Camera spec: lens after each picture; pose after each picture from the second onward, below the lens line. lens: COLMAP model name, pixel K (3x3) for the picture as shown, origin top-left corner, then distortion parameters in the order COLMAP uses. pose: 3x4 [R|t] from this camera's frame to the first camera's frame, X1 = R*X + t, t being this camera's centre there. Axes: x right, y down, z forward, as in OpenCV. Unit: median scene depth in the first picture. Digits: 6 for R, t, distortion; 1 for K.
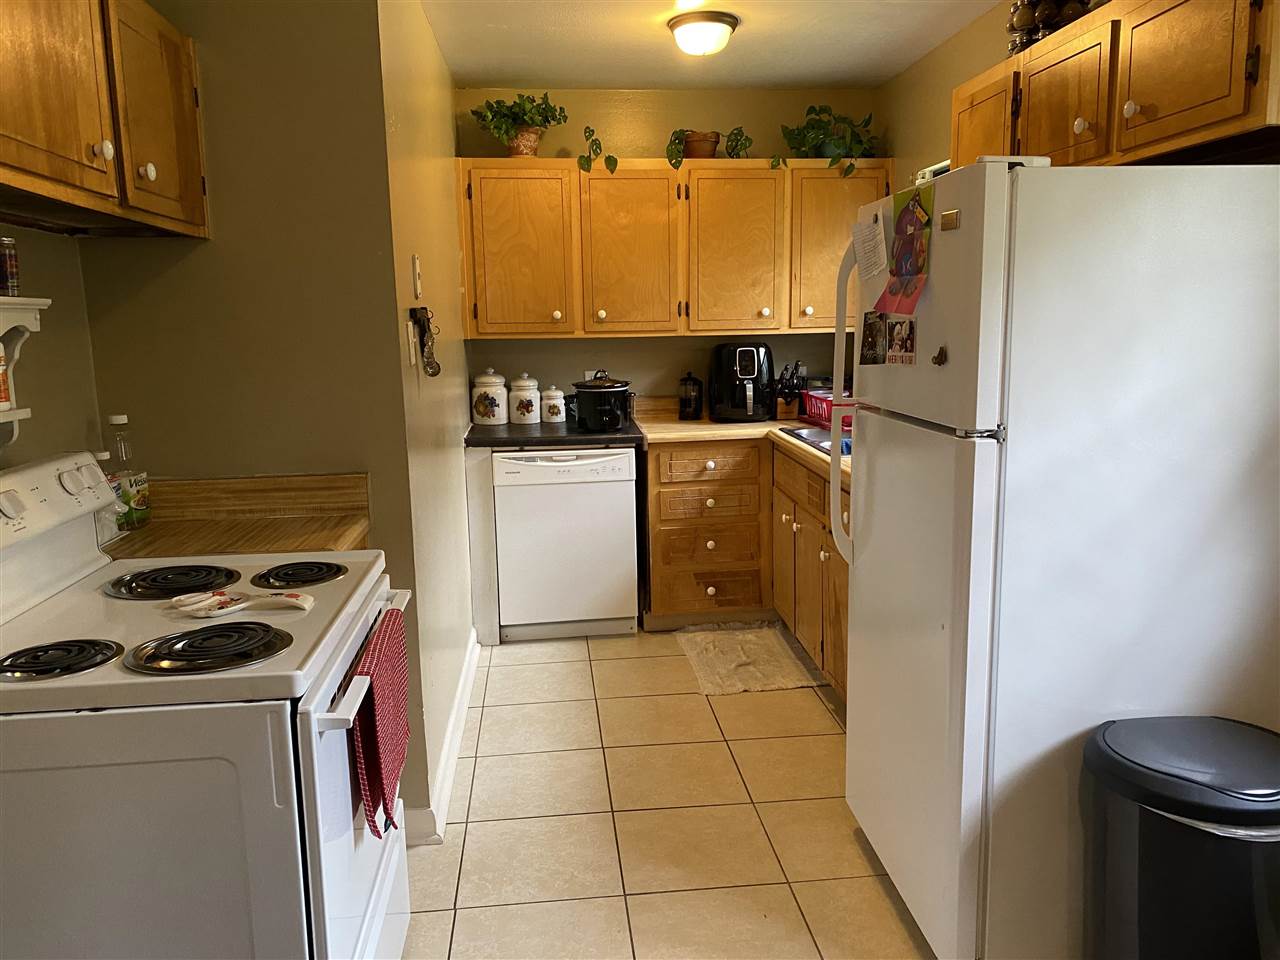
lens RADIAL K [[963.5, 0, 658.3], [0, 963.5, 480.1], [0, 0, 1]] dist [0.082690, -0.001196]
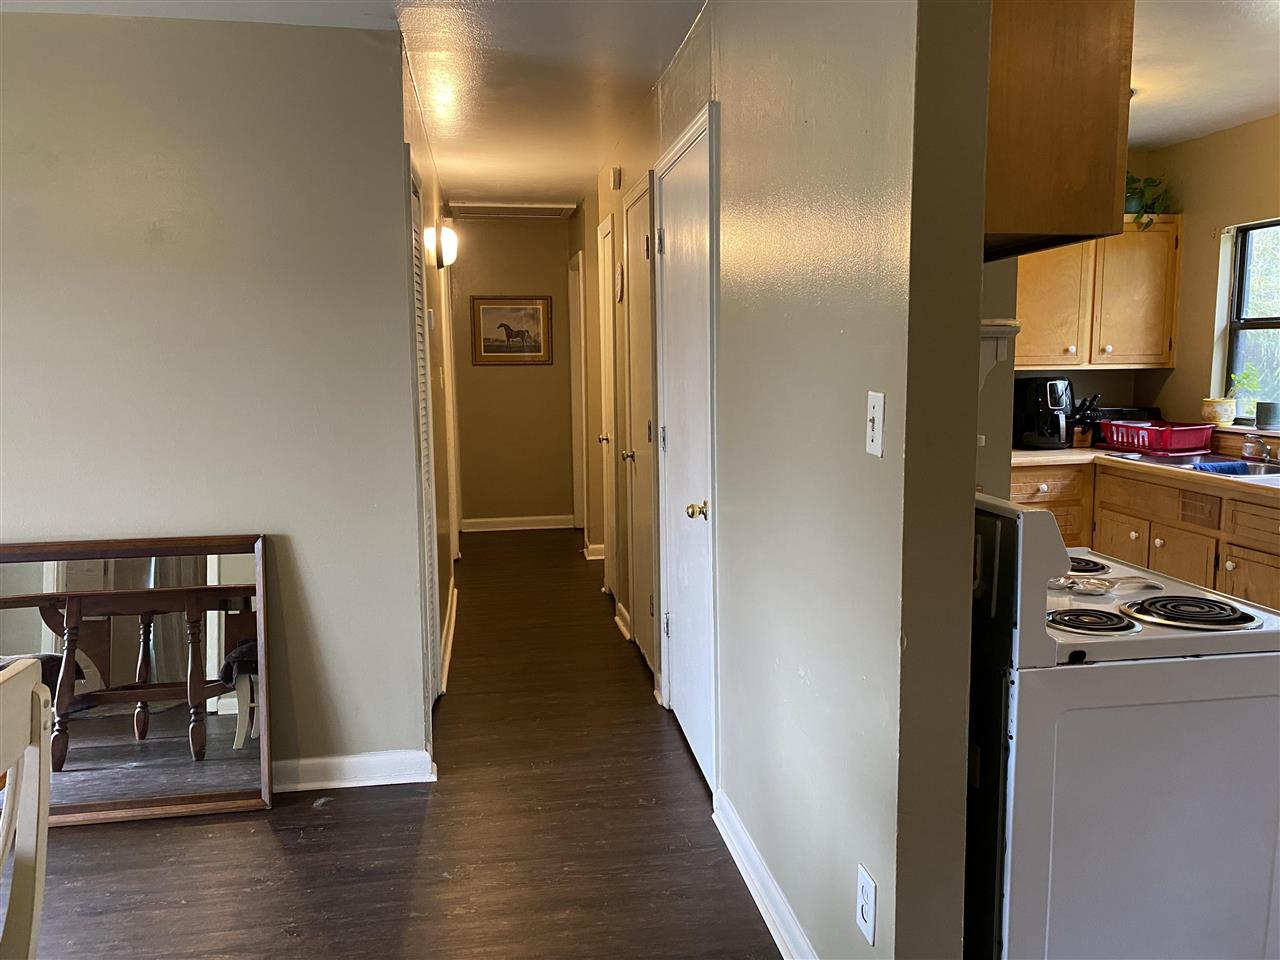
lens RADIAL K [[970.3, 0, 637.0], [0, 970.3, 471.6], [0, 0, 1]] dist [0.008748, 0.000817]
pose [[0.999345, 0.002319, 0.036106, -0.426908], [-0.000687, 0.998980, -0.045155, 0.015409], [-0.036173, 0.045101, 0.998327, -0.079990]]
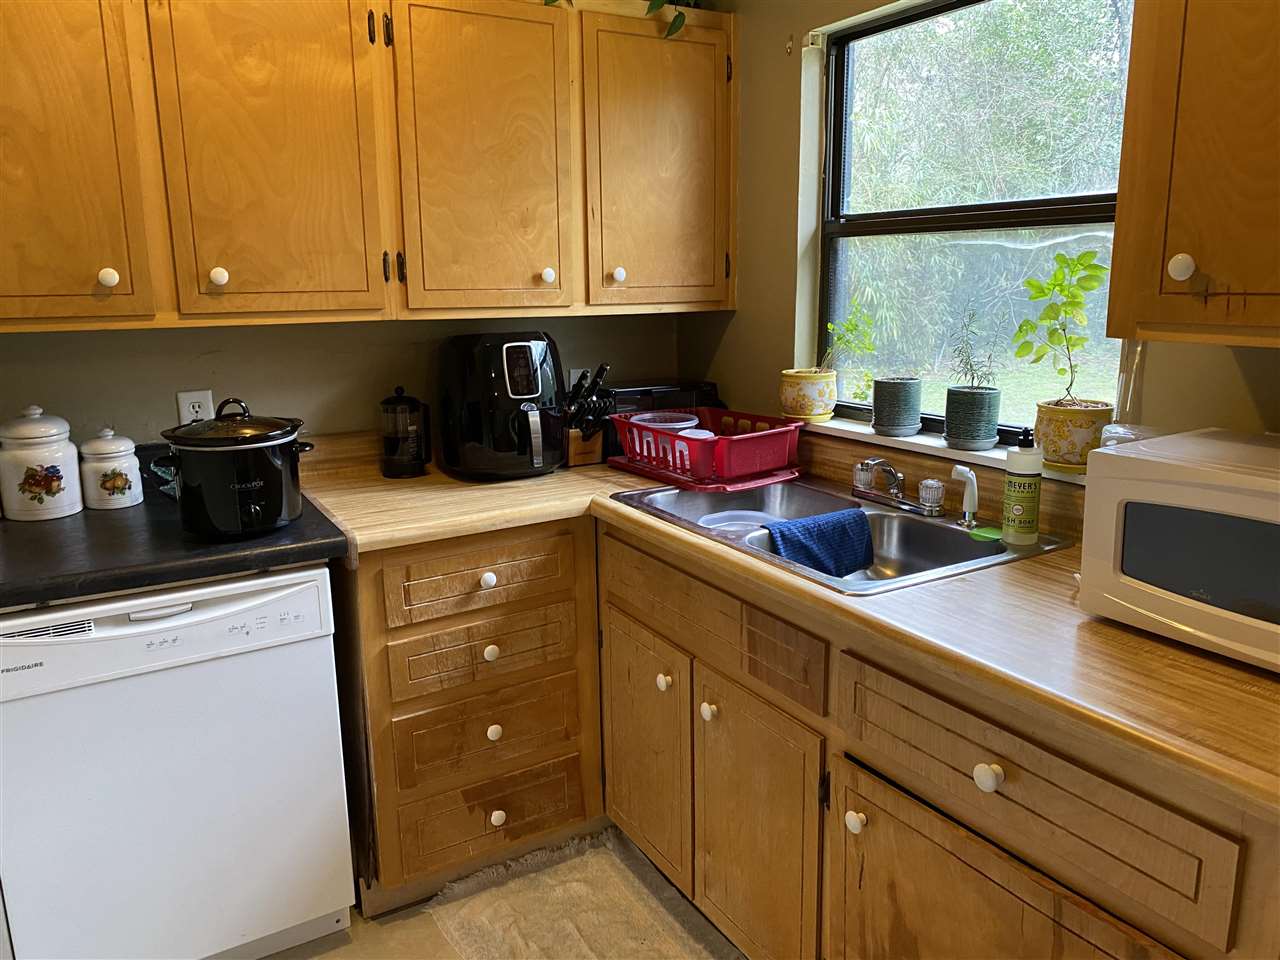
lens RADIAL K [[973.3, 0, 658.1], [0, 973.3, 475.1], [0, 0, 1]] dist [0.044798, -0.055502]
pose [[0.908370, -0.076411, 0.411127, -0.067019], [0.064582, 0.997002, 0.042610, -0.082359], [-0.413150, -0.012155, 0.910582, 0.480209]]
